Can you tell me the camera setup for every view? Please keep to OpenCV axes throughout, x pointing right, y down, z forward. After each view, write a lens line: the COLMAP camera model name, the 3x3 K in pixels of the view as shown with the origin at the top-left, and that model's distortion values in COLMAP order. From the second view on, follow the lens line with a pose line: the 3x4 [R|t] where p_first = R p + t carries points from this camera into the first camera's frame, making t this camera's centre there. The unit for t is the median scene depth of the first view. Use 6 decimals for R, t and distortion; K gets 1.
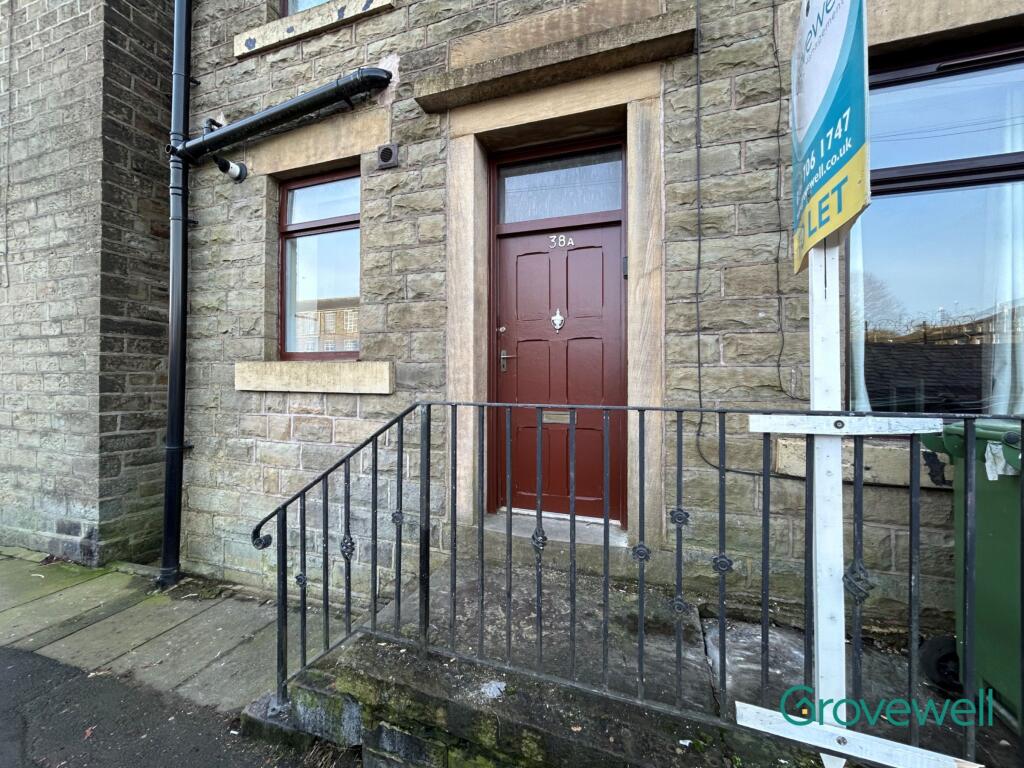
lens RADIAL K [[418.9, 0, 508.9], [0, 418.9, 386.2], [0, 0, 1]] dist [-0.002471, 0.000342]
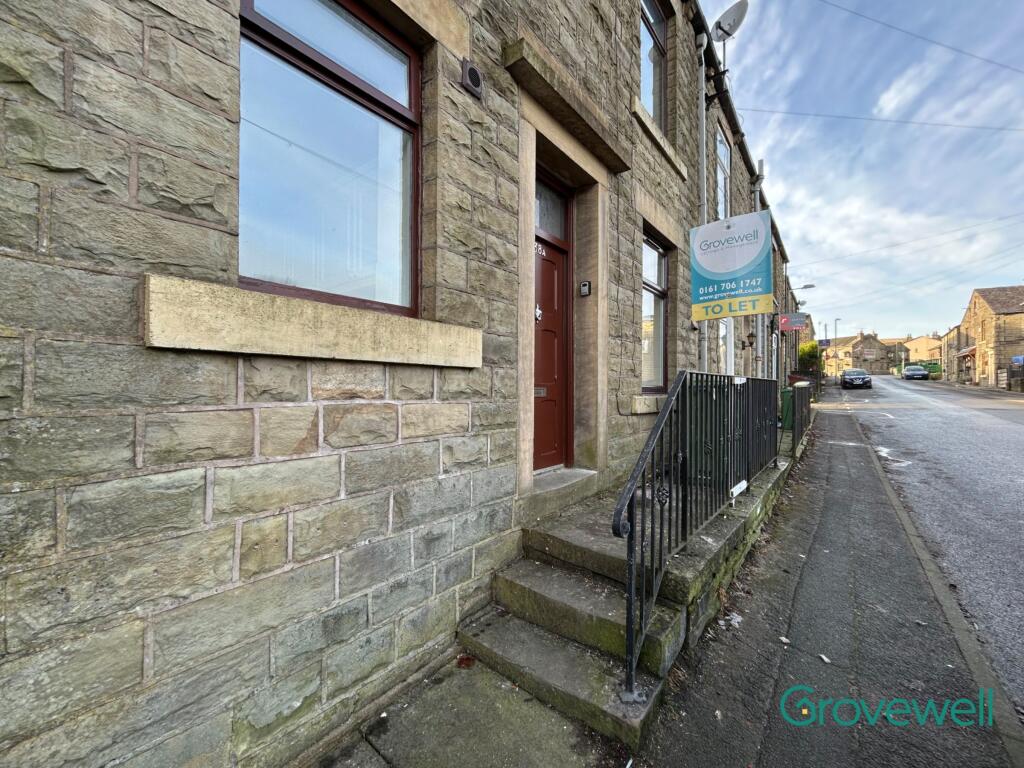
lens RADIAL K [[418.9, 0, 508.5], [0, 418.9, 382.3], [0, 0, 1]] dist [-0.002471, 0.000342]
pose [[0.325608, 0.000311, 0.945505, -1.031714], [-0.007011, 0.999973, 0.002085, 0.042882], [-0.945479, -0.007308, 0.325601, 0.654586]]
